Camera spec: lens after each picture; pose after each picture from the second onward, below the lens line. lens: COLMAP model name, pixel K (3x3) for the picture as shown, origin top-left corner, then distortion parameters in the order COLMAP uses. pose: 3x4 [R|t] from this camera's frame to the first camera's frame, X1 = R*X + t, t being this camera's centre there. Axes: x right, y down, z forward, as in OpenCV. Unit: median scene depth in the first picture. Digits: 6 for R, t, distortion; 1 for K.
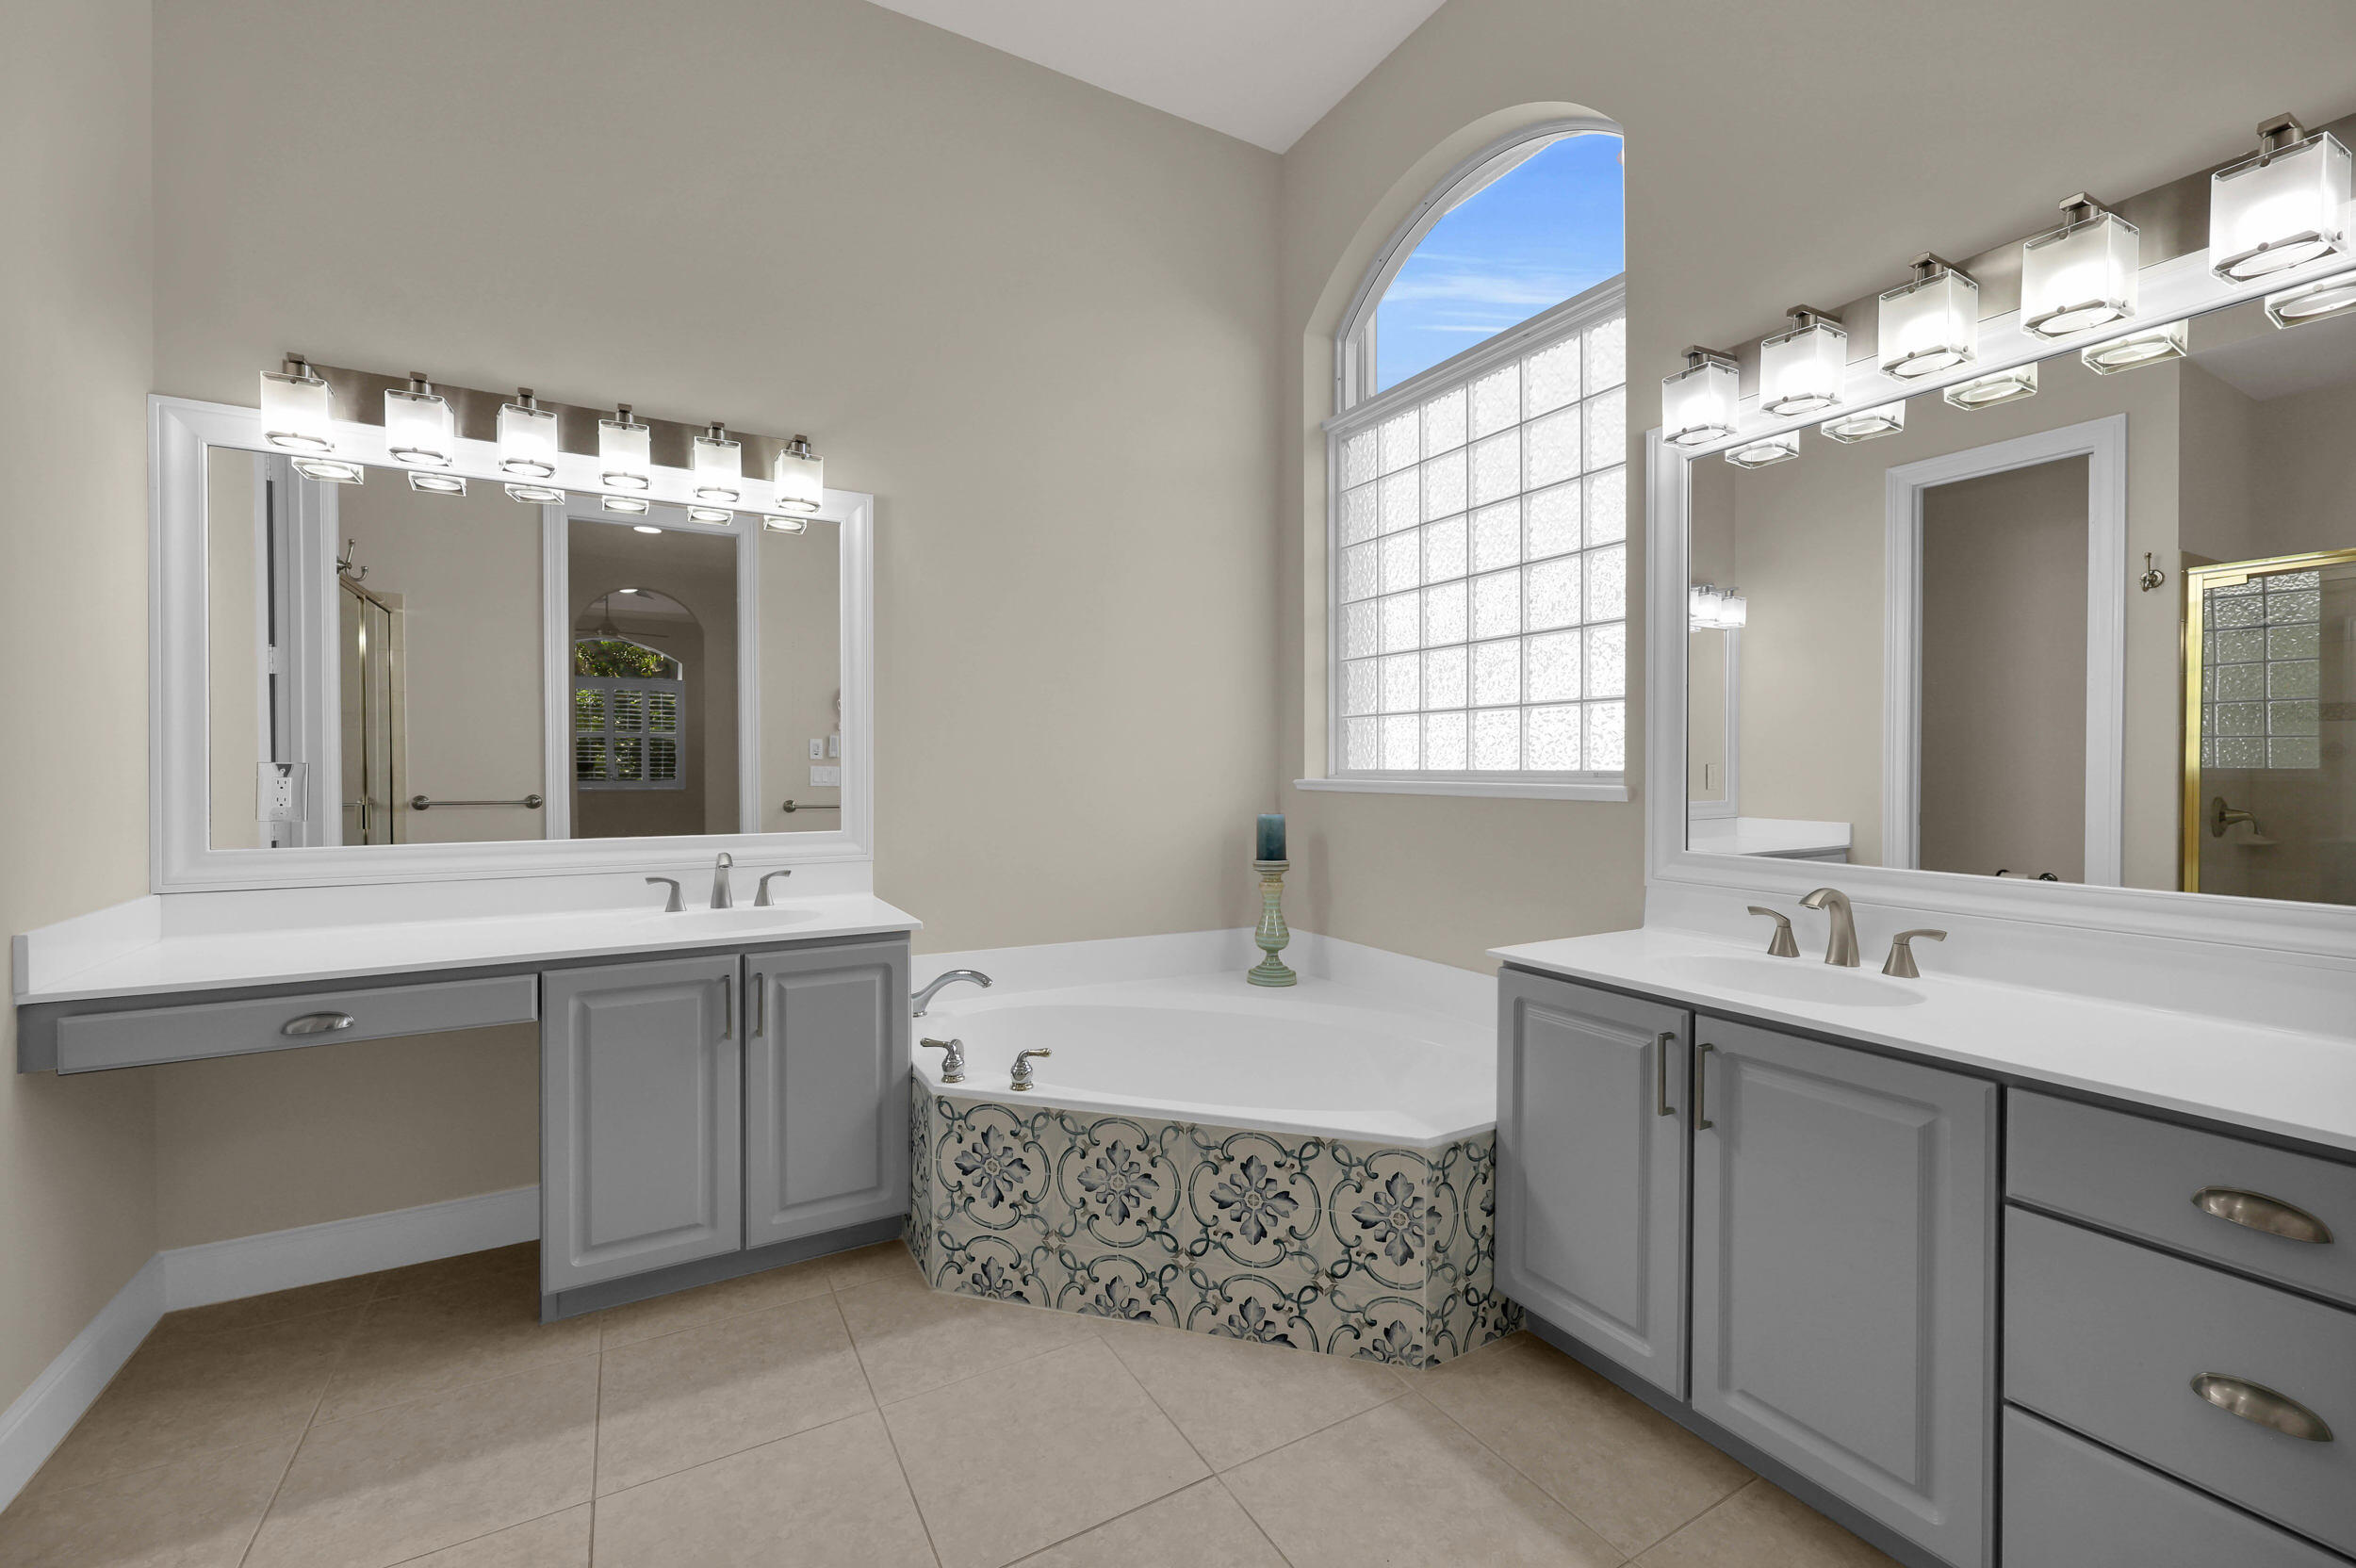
lens RADIAL K [[963.6, 0, 1165.6], [0, 963.6, 774.5], [0, 0, 1]] dist [-0.000246, -0.000040]
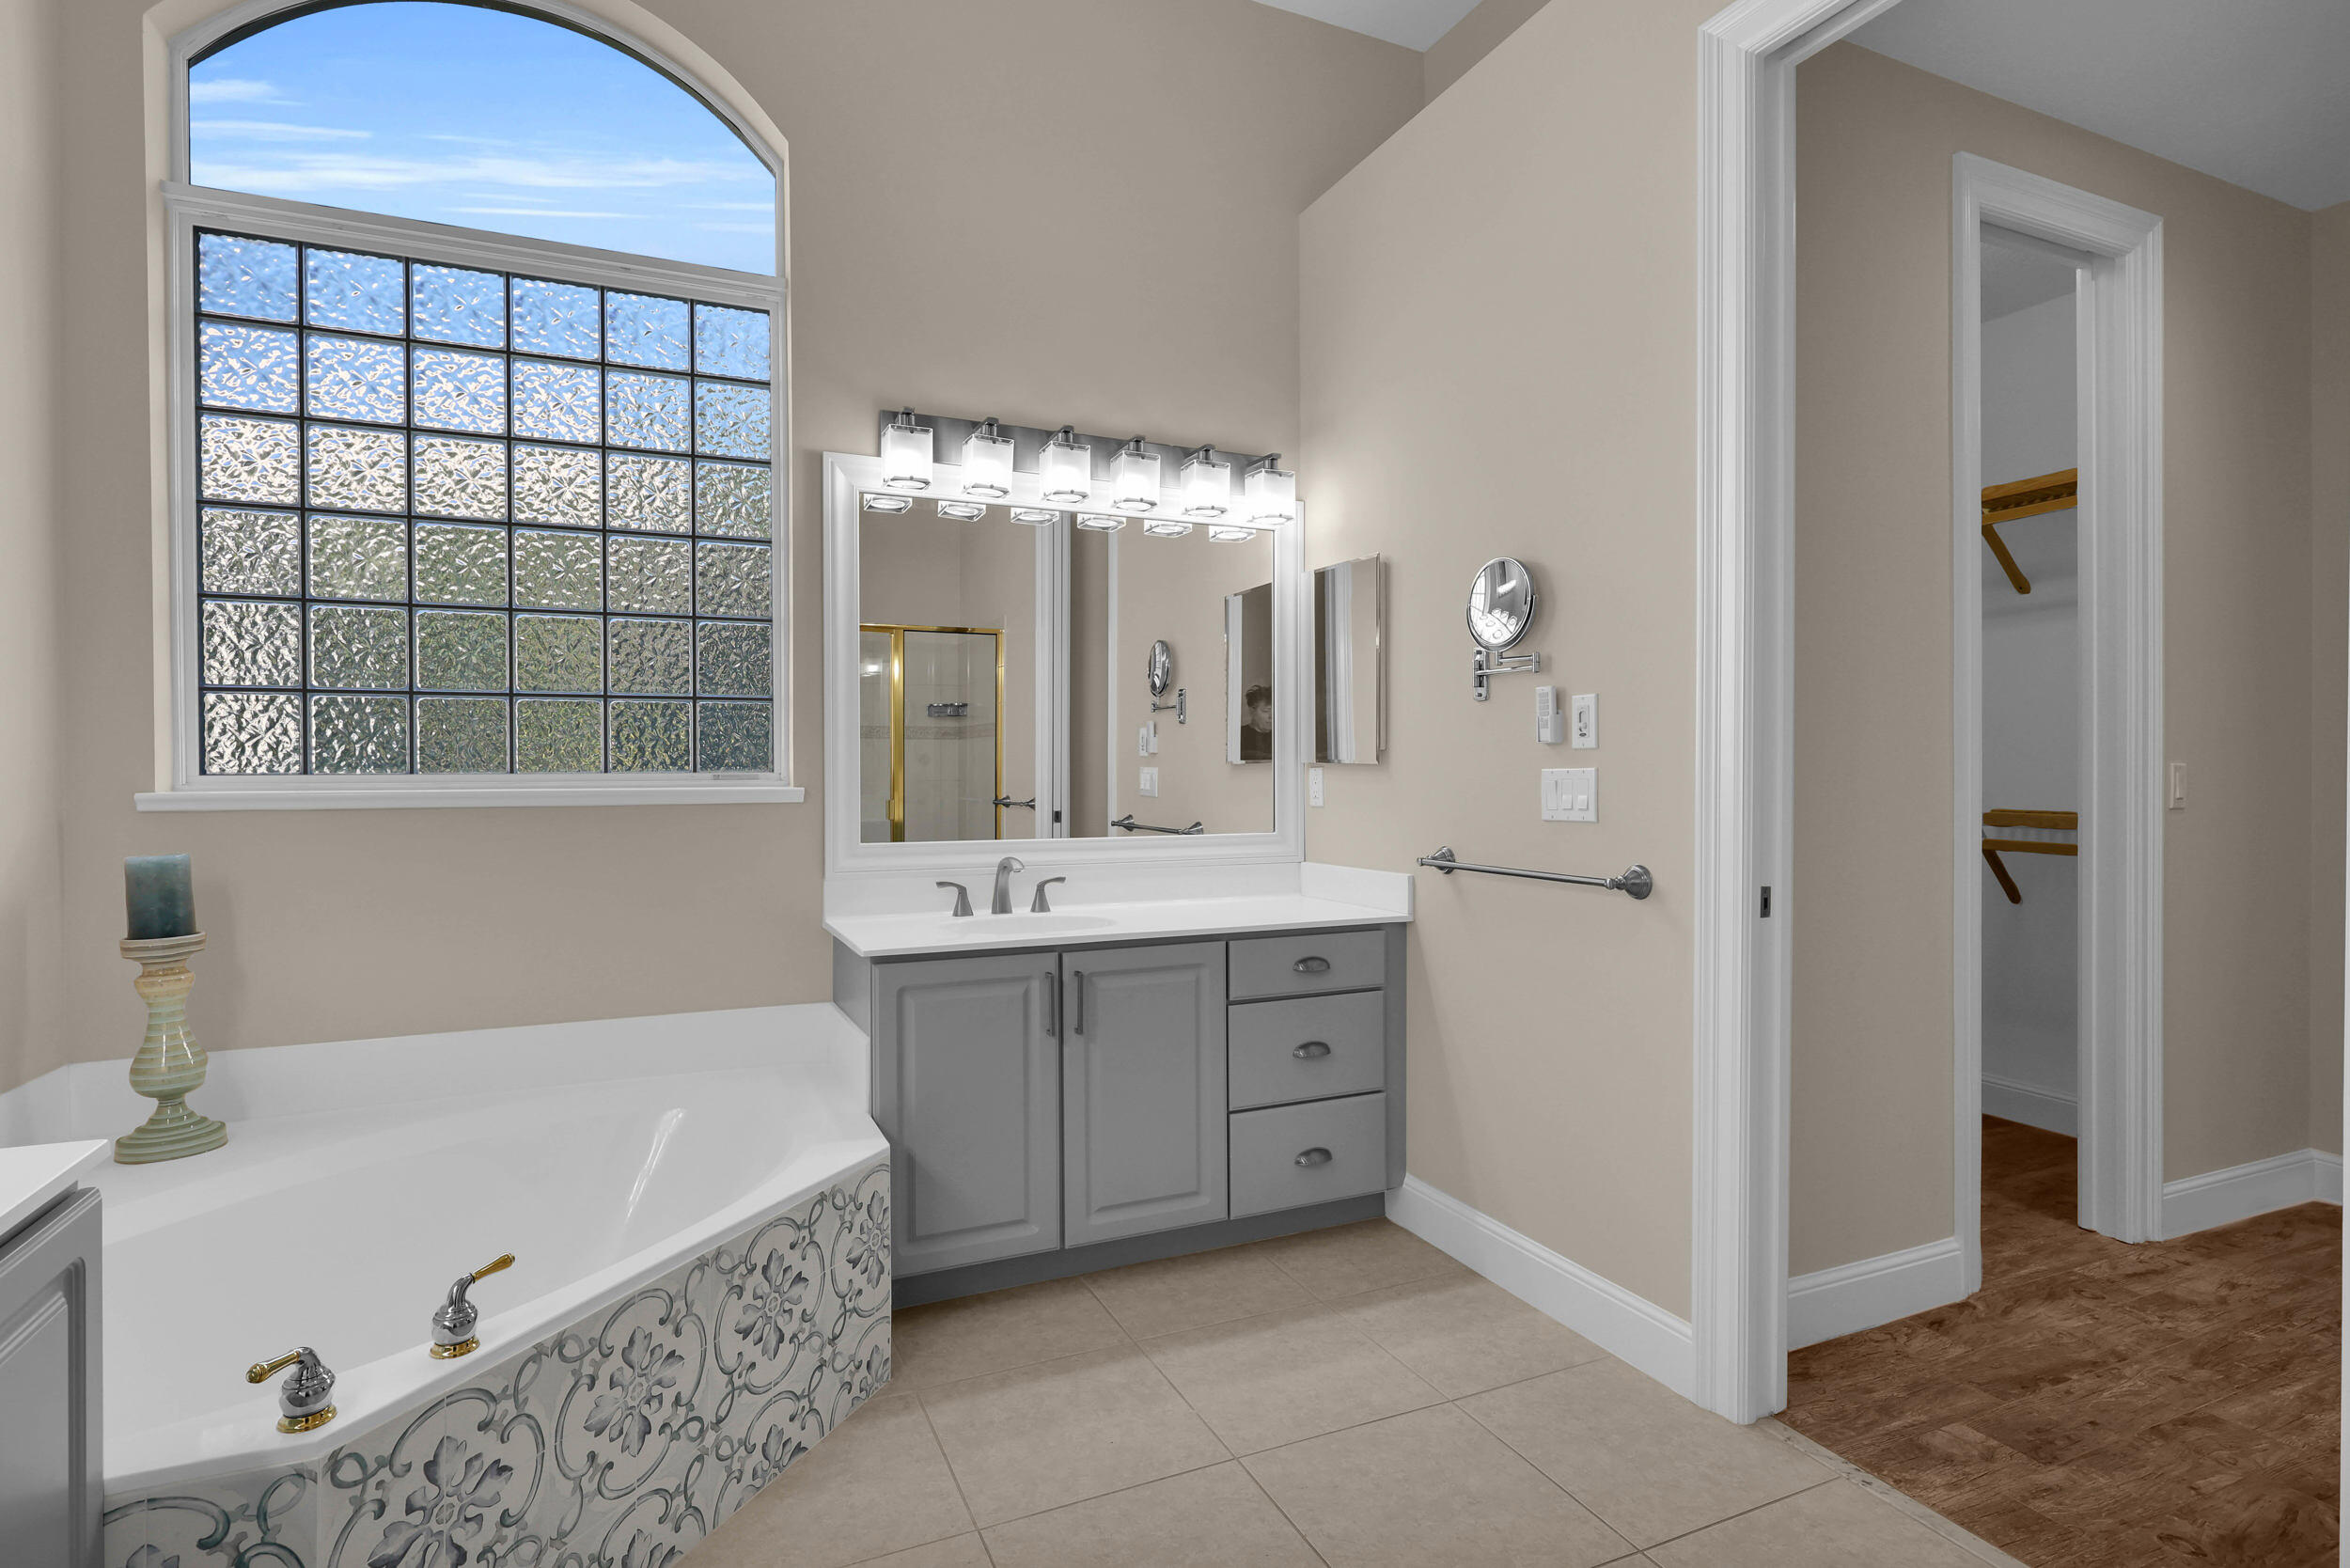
lens RADIAL K [[1150.9, 0, 1168.0], [0, 1150.9, 766.7], [0, 0, 1]] dist [-0.002750, -0.000624]
pose [[0.097660, -0.002014, 0.995218, -0.829408], [0.012146, 0.999926, 0.000832, -0.007978], [-0.995146, 0.012006, 0.097678, 0.562406]]
